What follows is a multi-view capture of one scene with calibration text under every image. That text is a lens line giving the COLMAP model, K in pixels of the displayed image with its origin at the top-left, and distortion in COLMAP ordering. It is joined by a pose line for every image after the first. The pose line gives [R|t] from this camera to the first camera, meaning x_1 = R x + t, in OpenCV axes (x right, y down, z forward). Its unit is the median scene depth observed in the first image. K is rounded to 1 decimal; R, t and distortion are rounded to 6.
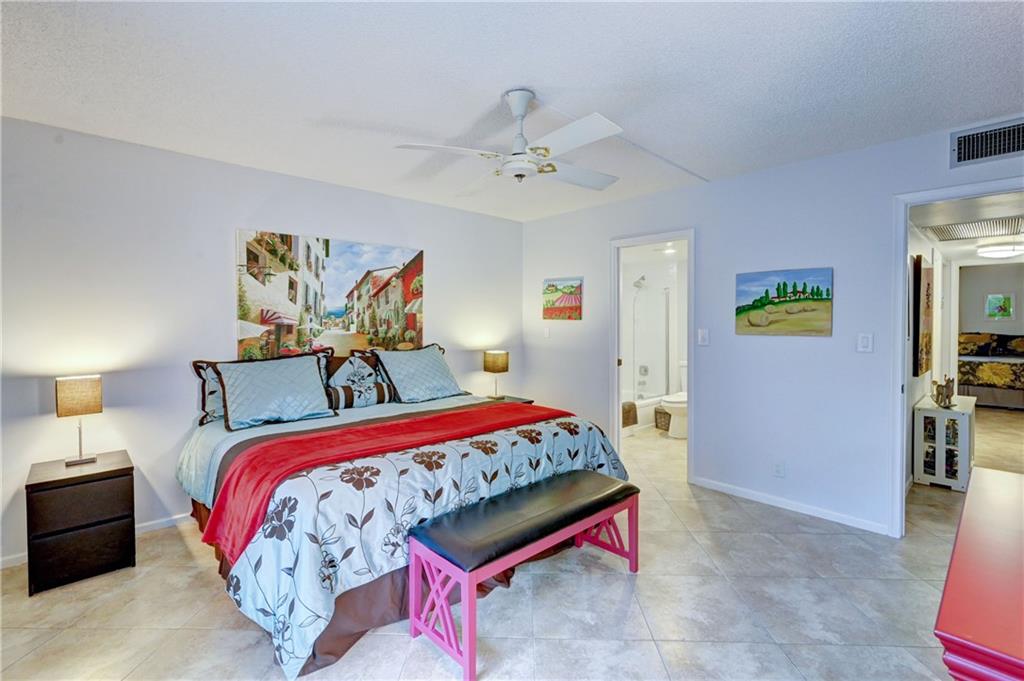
lens RADIAL K [[456.7, 0, 512.1], [0, 456.7, 332.8], [0, 0, 1]] dist [0.005150, 0.000503]
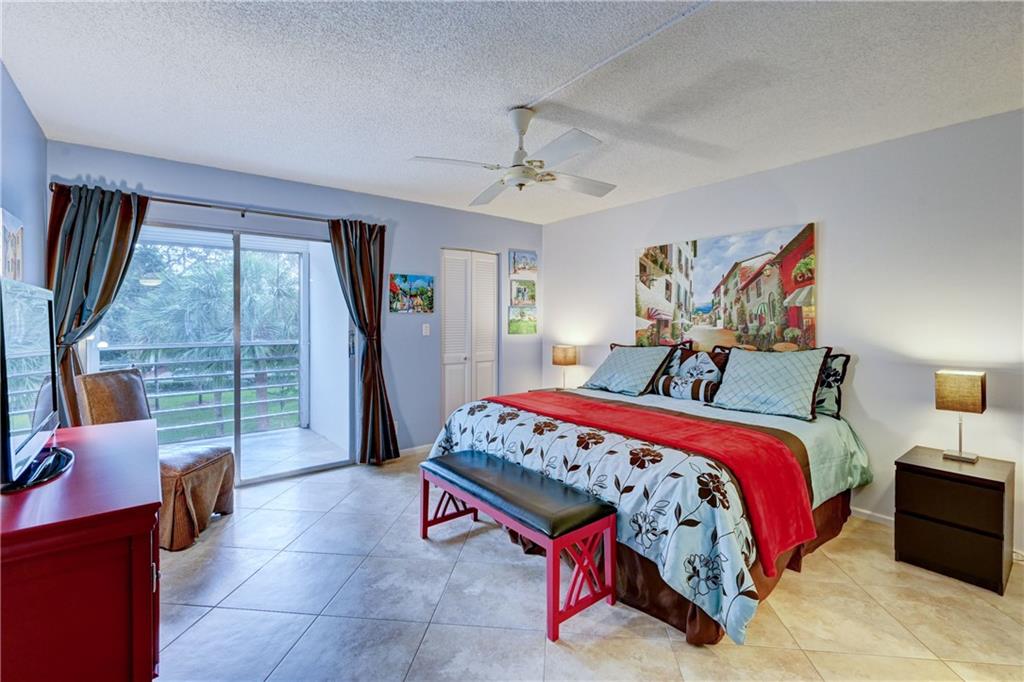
lens RADIAL K [[456.7, 0, 511.3], [0, 456.7, 319.0], [0, 0, 1]] dist [0.005150, 0.000503]
pose [[-0.074298, 0.002841, -0.997232, 0.692580], [-0.022932, 0.999727, 0.004557, -0.014964], [0.996972, 0.023207, -0.074213, 0.644938]]
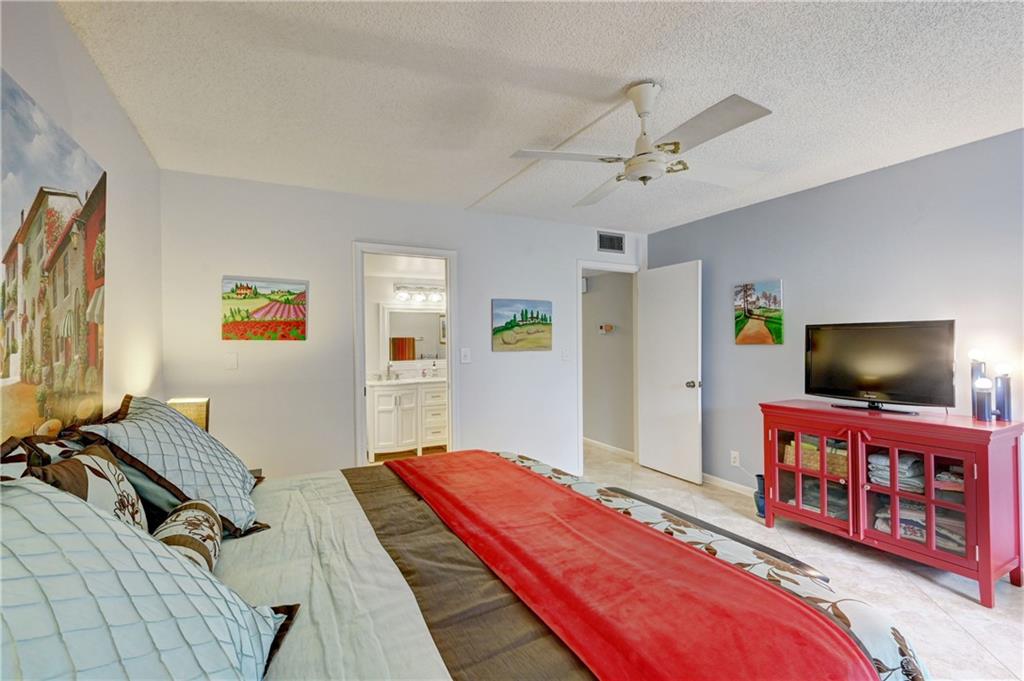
lens RADIAL K [[456.7, 0, 509.1], [0, 456.7, 339.7], [0, 0, 1]] dist [0.005150, 0.000503]
pose [[0.267911, -0.000290, 0.963444, -0.571334], [0.036896, 0.999269, -0.009959, -0.013126], [-0.962737, 0.038215, 0.267726, 0.624804]]
